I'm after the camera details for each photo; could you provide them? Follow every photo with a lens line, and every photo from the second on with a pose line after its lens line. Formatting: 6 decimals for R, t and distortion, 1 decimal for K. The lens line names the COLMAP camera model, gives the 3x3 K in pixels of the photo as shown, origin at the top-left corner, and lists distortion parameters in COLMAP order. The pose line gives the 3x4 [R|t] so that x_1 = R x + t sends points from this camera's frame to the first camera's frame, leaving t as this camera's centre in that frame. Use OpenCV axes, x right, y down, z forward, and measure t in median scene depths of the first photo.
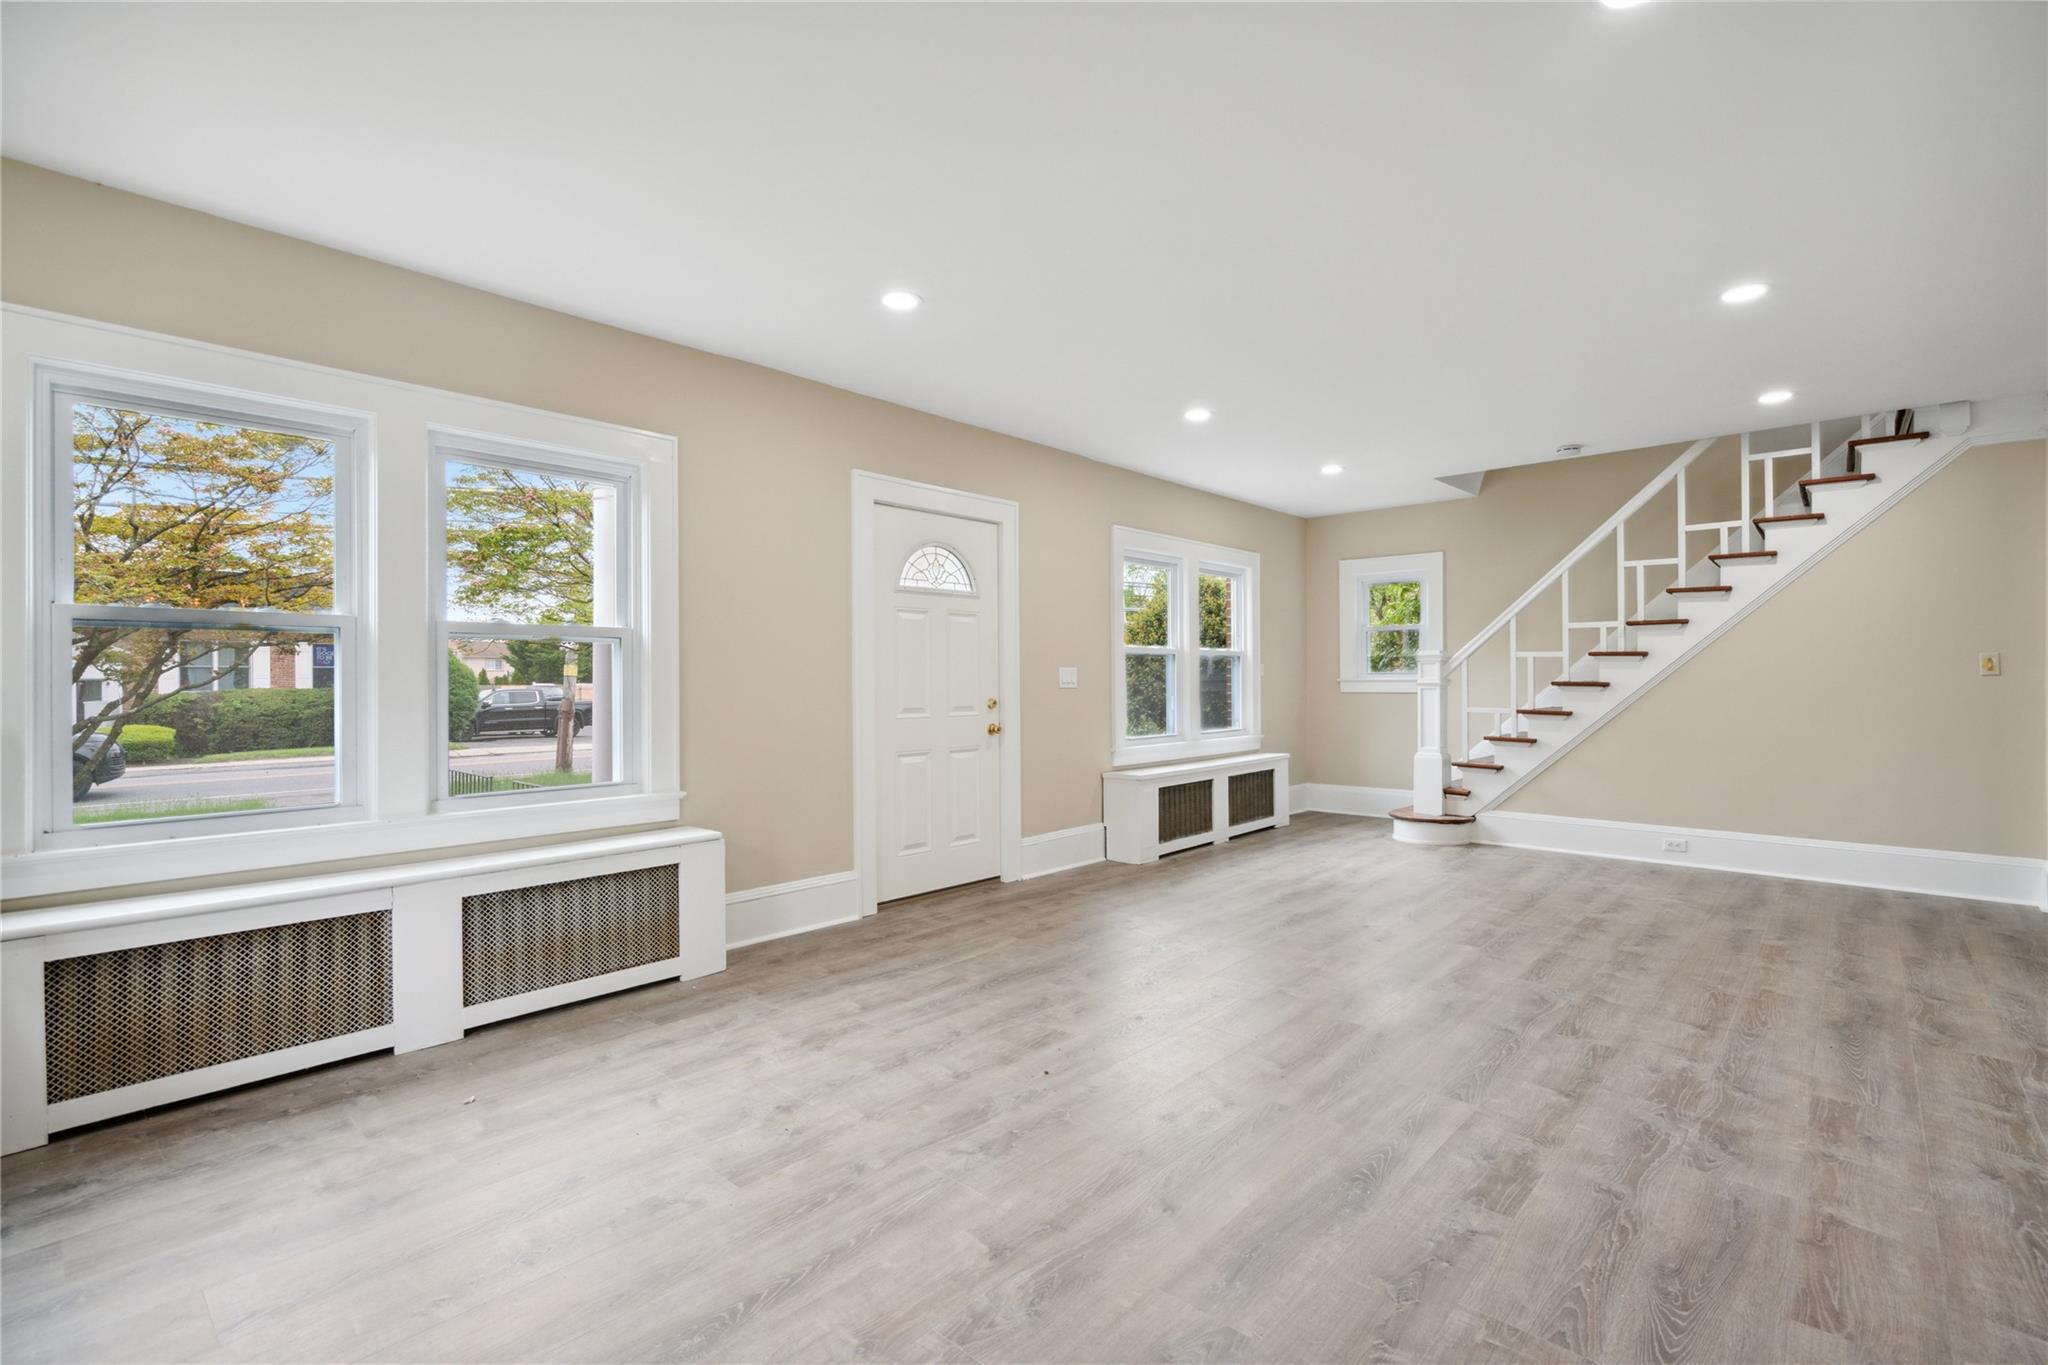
lens RADIAL K [[930.4, 0, 1017.8], [0, 930.4, 680.2], [0, 0, 1]] dist [-0.002634, 0.002316]
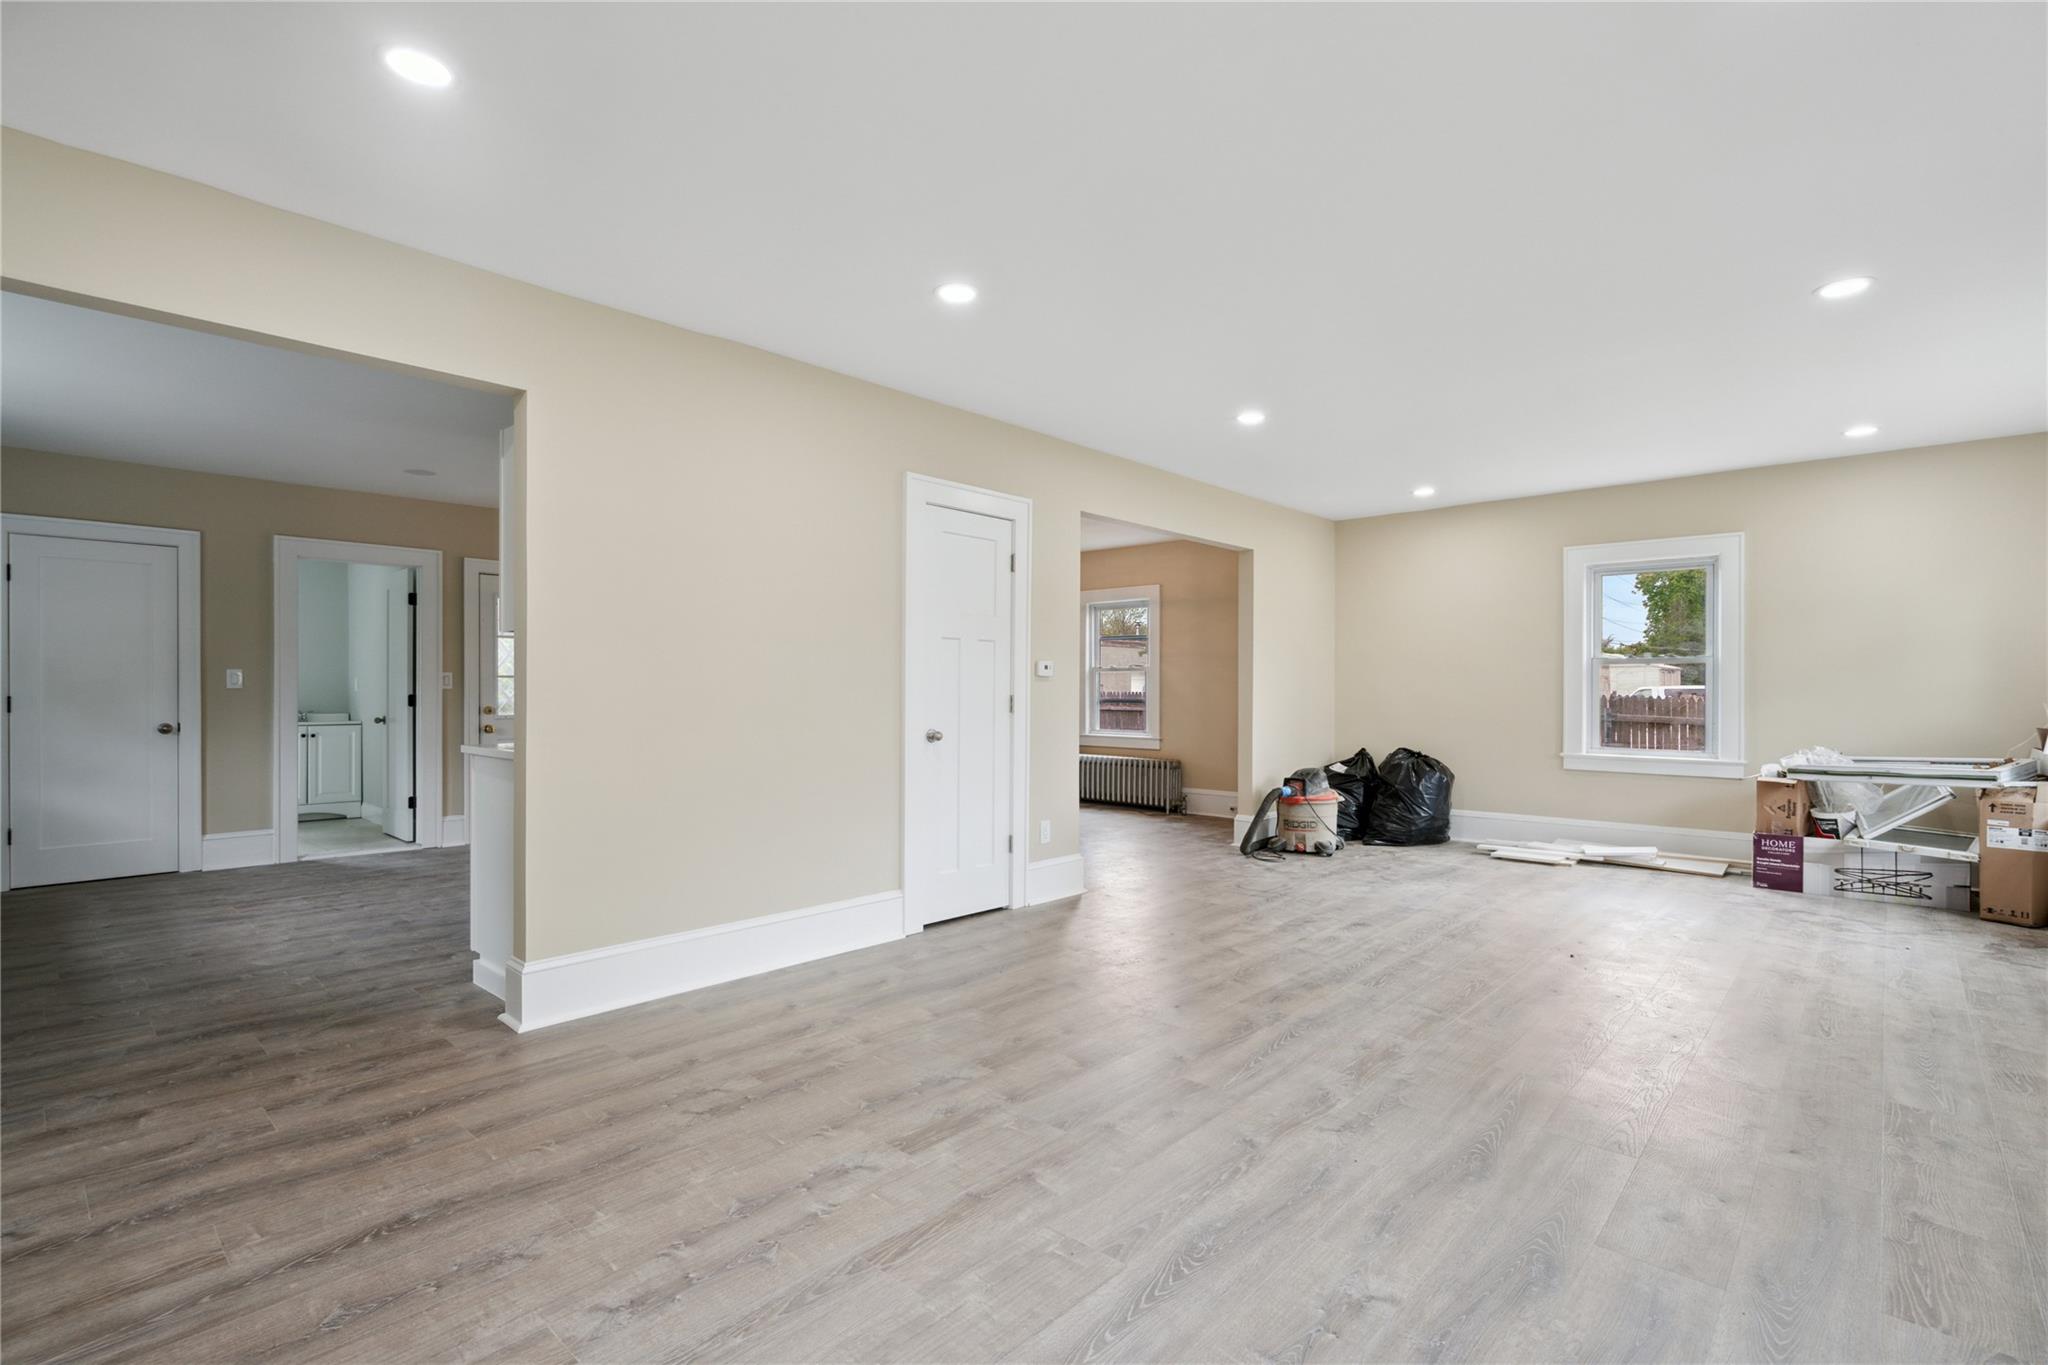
lens RADIAL K [[930.4, 0, 1054.7], [0, 930.4, 687.1], [0, 0, 1]] dist [-0.002634, 0.002316]
pose [[-0.999691, 0.005048, -0.024356, 0.487175], [0.005217, 0.999963, -0.006908, 0.001681], [0.024320, -0.007033, -0.999679, 1.356452]]
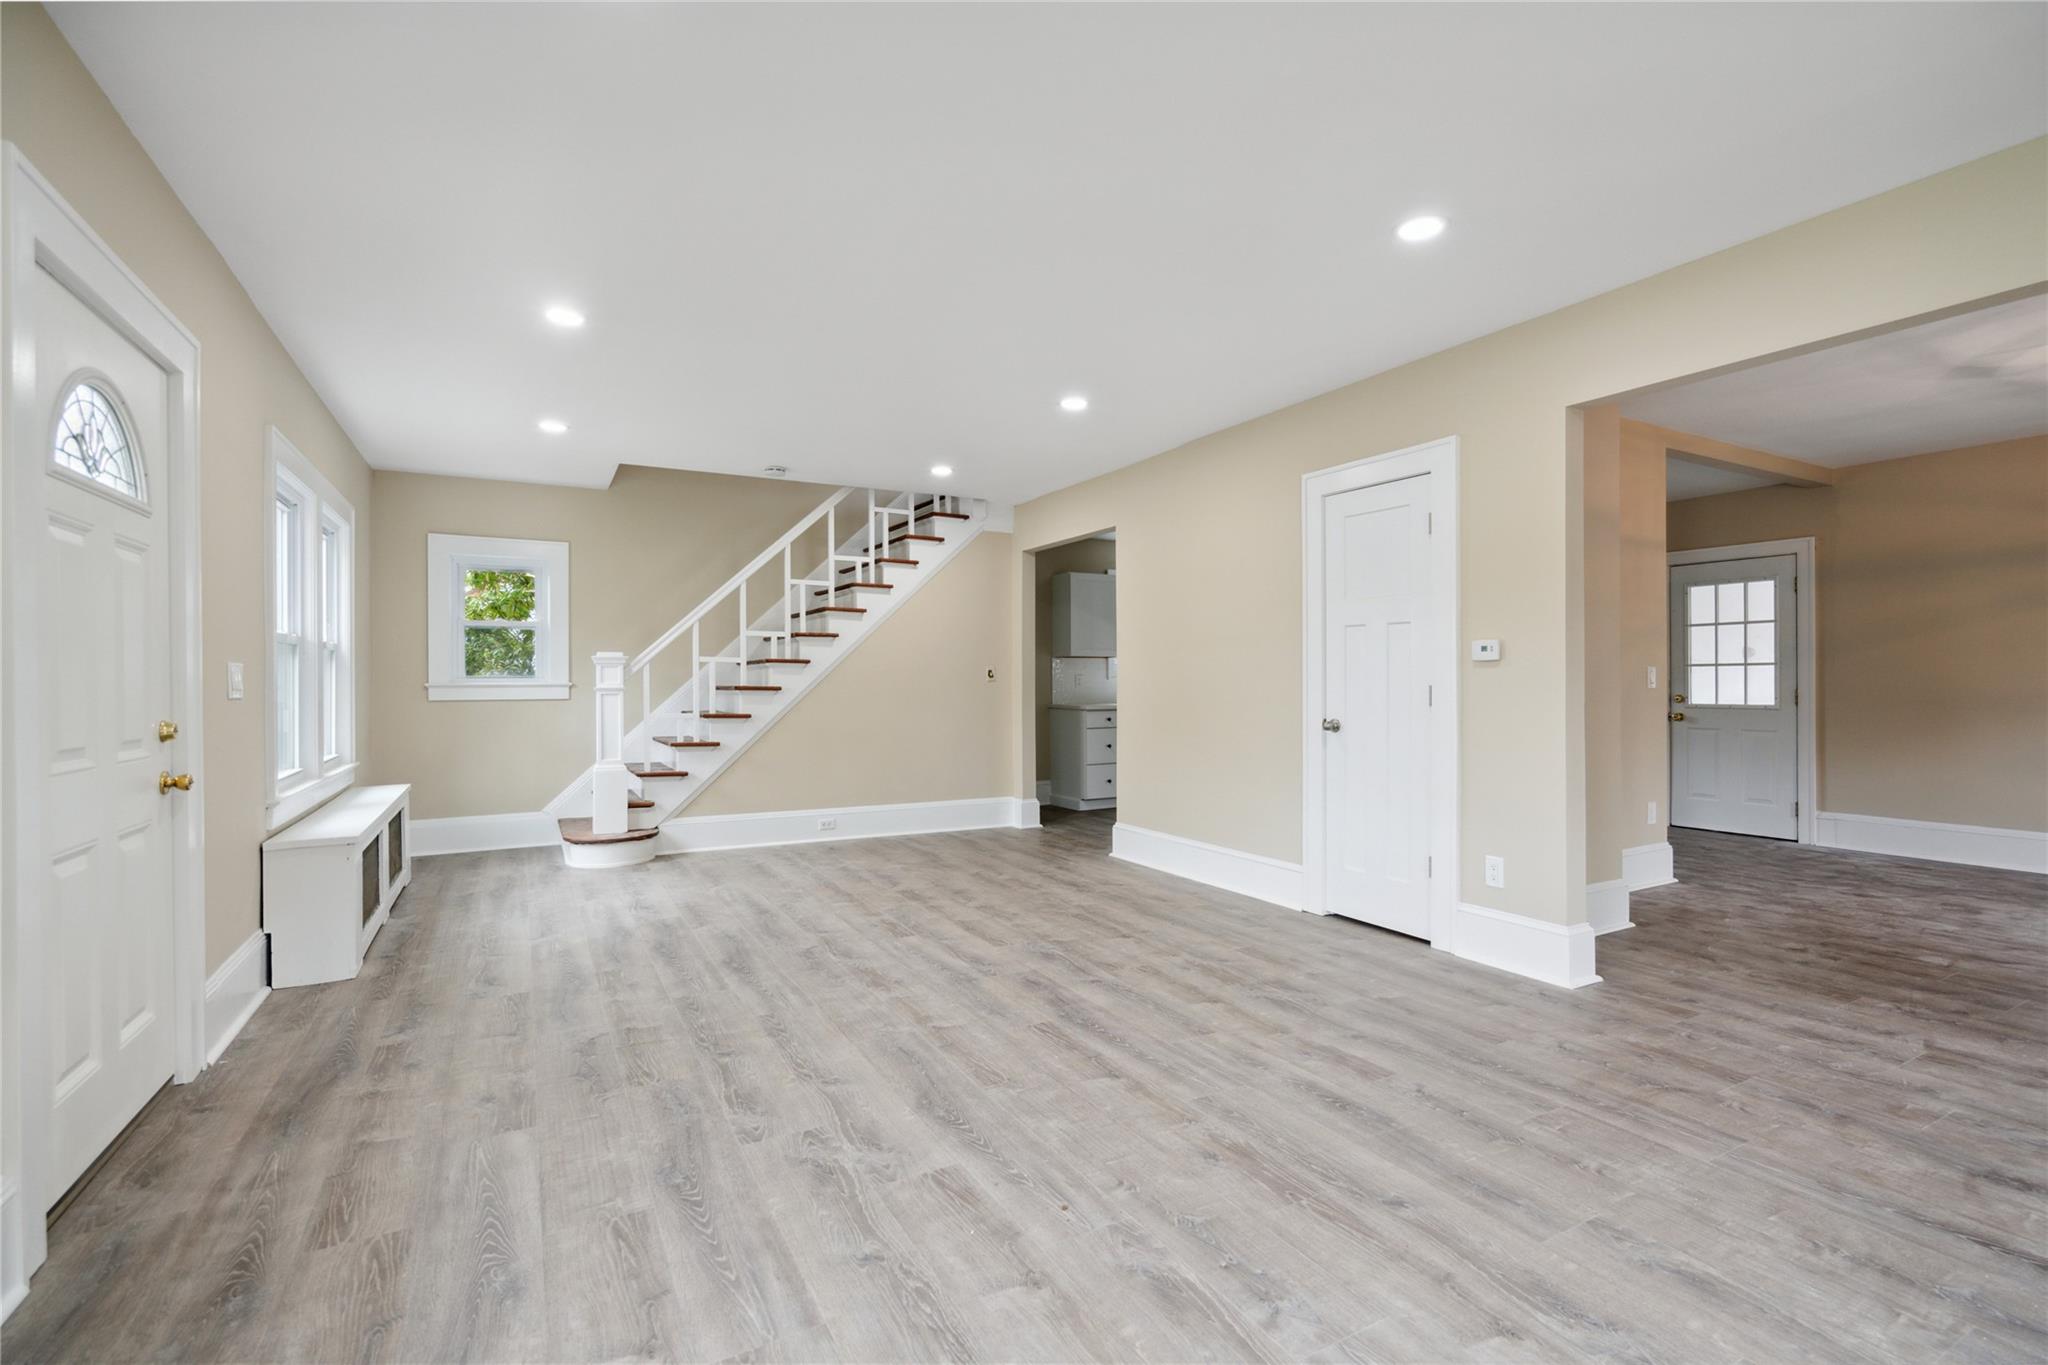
lens RADIAL K [[930.4, 0, 1025.1], [0, 930.4, 684.4], [0, 0, 1]] dist [-0.002634, 0.002316]
pose [[0.312936, 0.000296, 0.949774, -0.380617], [0.002090, 0.999997, -0.001000, 0.001546], [-0.949772, 0.002298, 0.312935, 0.440231]]
